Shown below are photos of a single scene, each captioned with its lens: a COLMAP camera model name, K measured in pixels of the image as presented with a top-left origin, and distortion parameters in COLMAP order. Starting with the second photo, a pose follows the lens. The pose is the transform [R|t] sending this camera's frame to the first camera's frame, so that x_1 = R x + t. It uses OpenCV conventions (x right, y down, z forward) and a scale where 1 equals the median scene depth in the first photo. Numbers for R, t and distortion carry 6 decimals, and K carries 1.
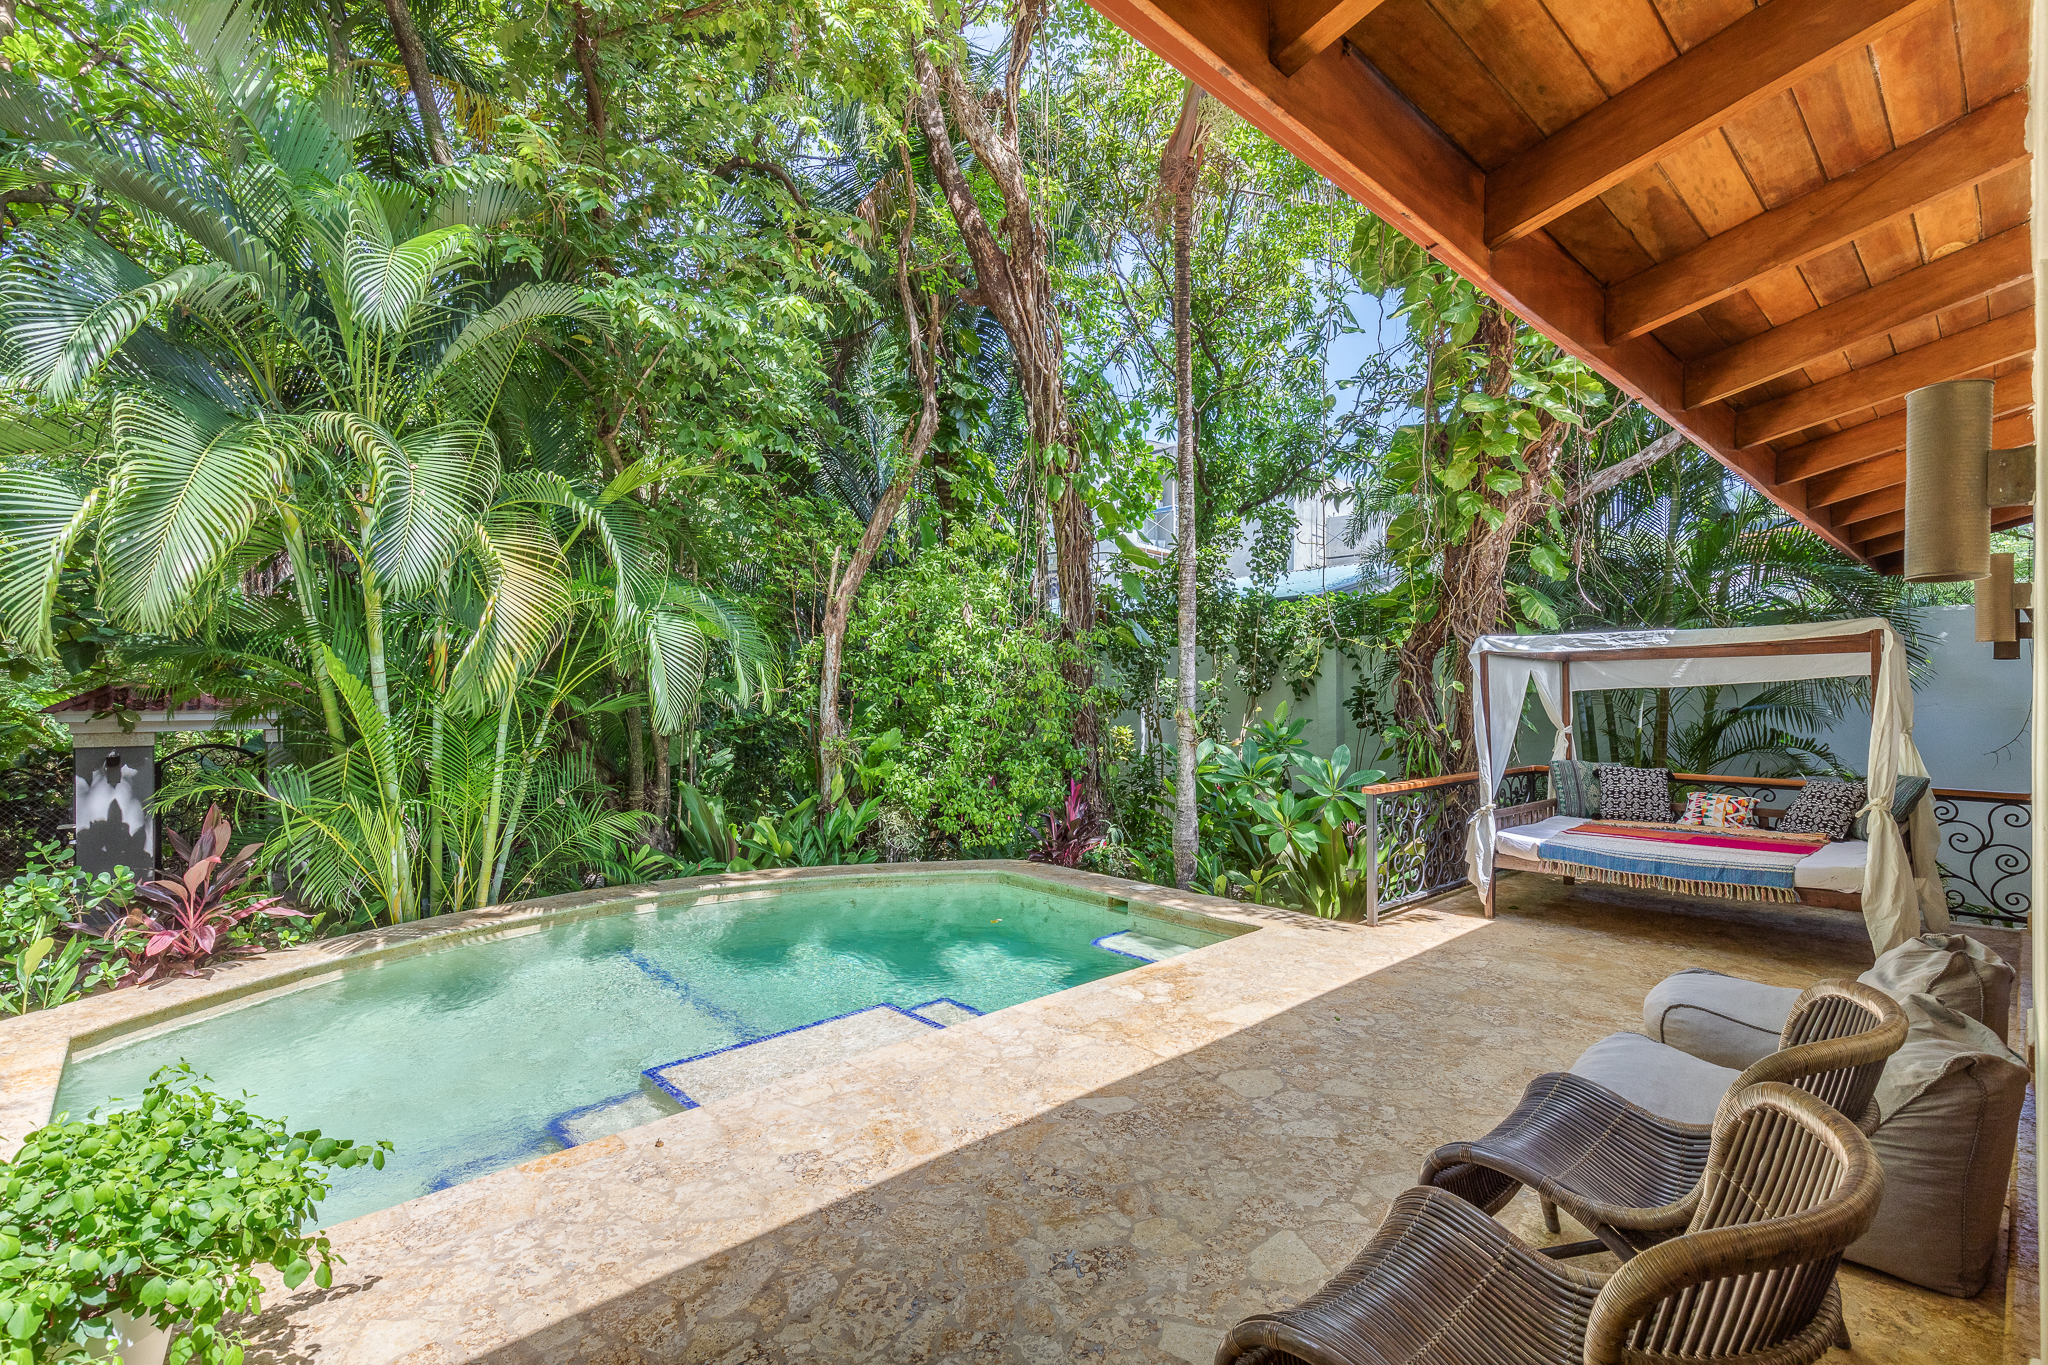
lens RADIAL K [[939.9, 0, 1024.0], [0, 939.9, 682.5], [0, 0, 1]] dist [0.008698, -0.000464]
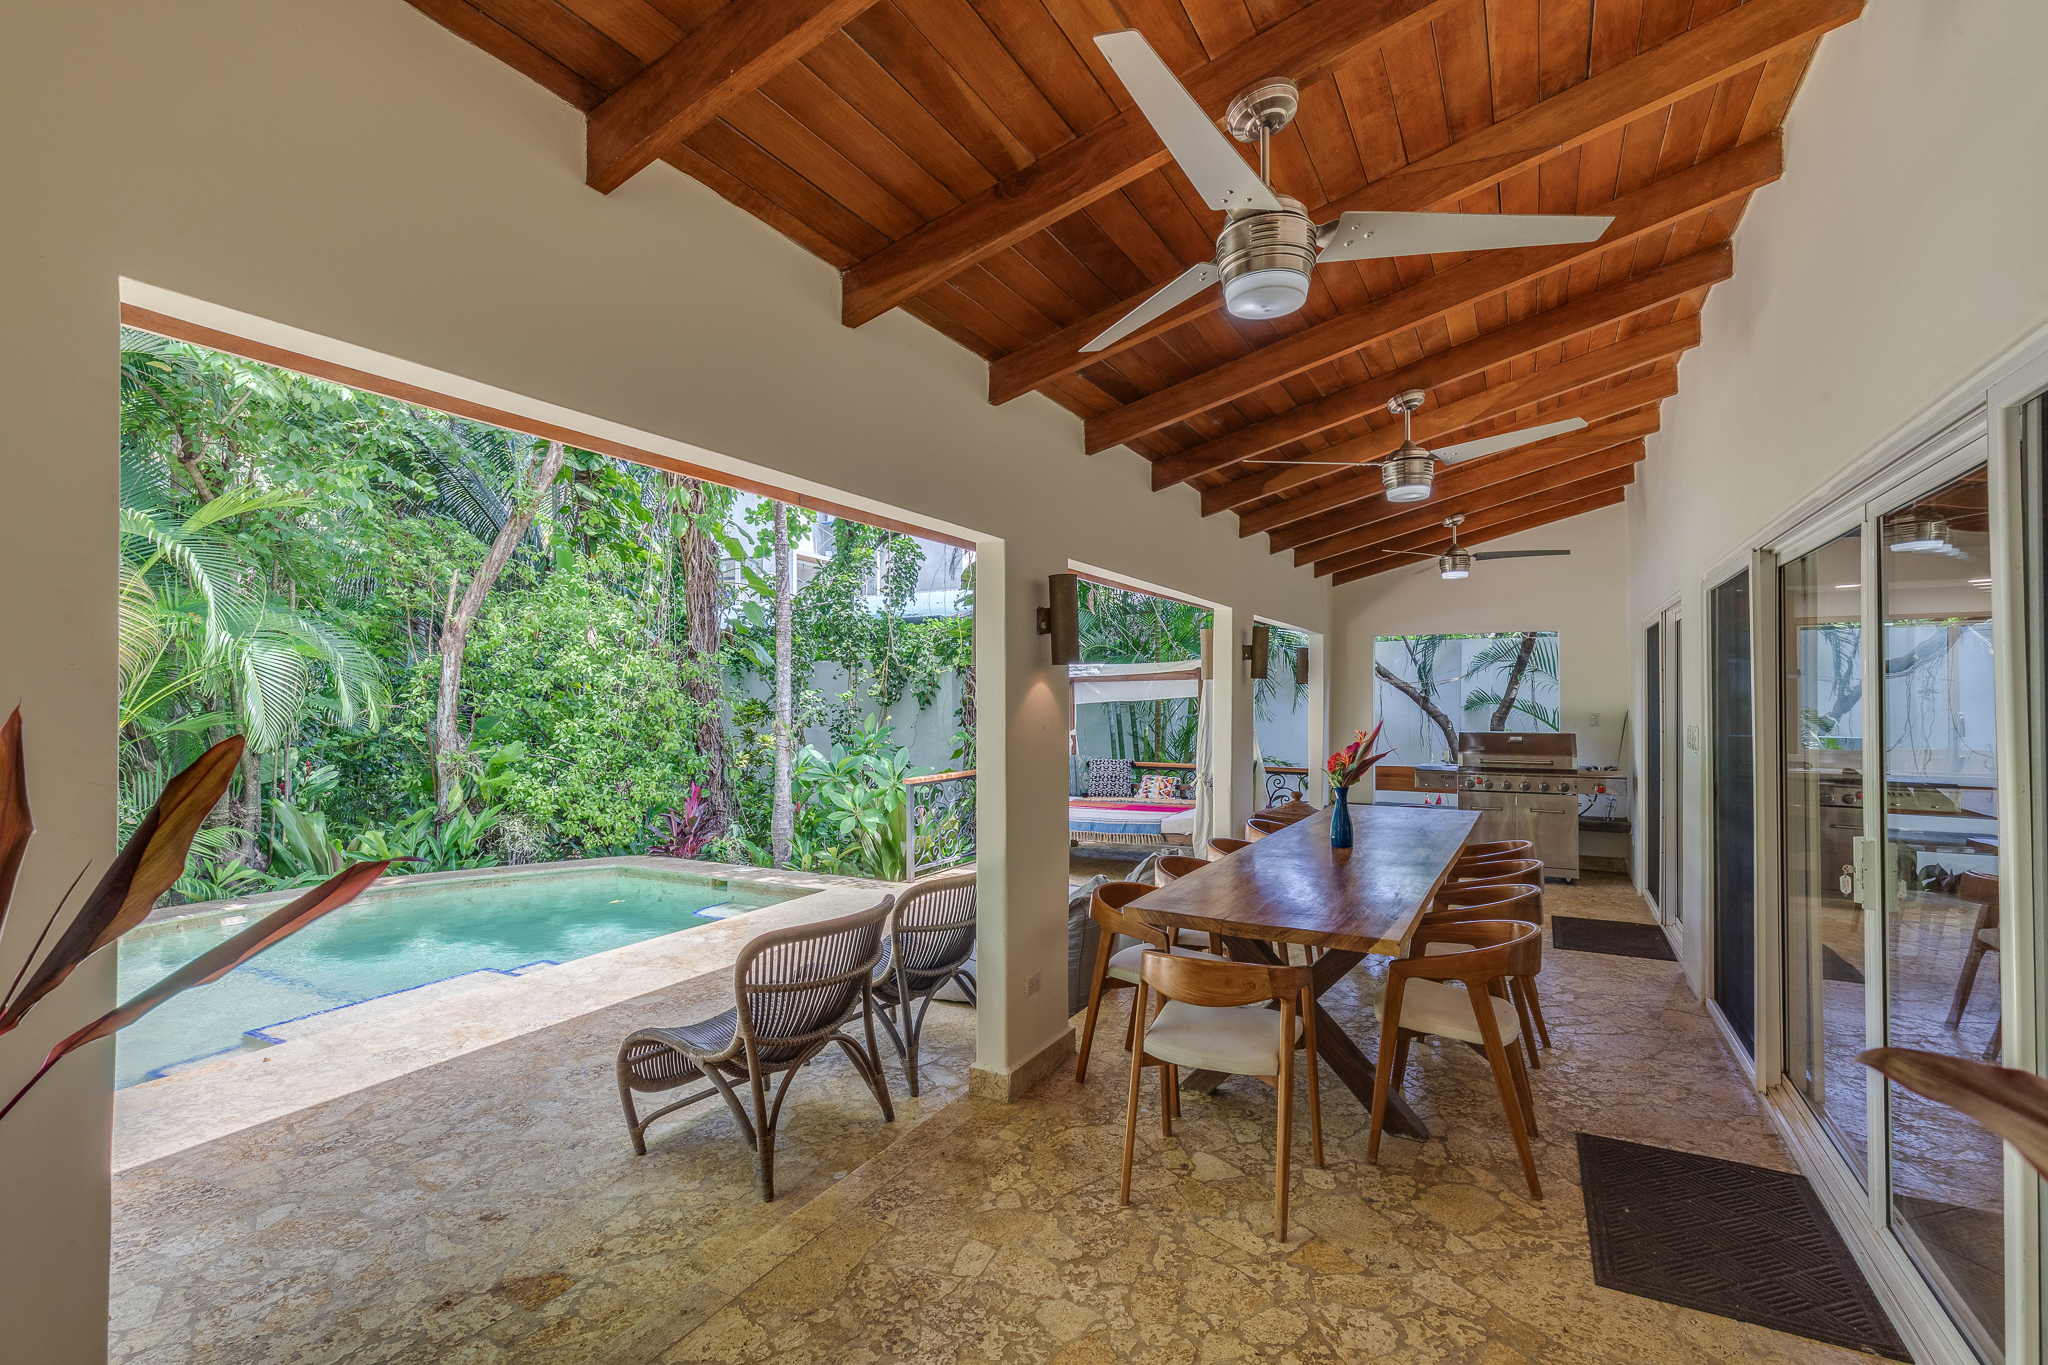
lens RADIAL K [[933.7, 0, 1040.3], [0, 933.7, 687.4], [0, 0, 1]] dist [0.004225, -0.000226]
pose [[0.942001, -0.000239, 0.335609, 0.068639], [0.000615, 0.999999, -0.001016, -0.011585], [-0.335609, 0.001164, 0.942001, -0.212473]]
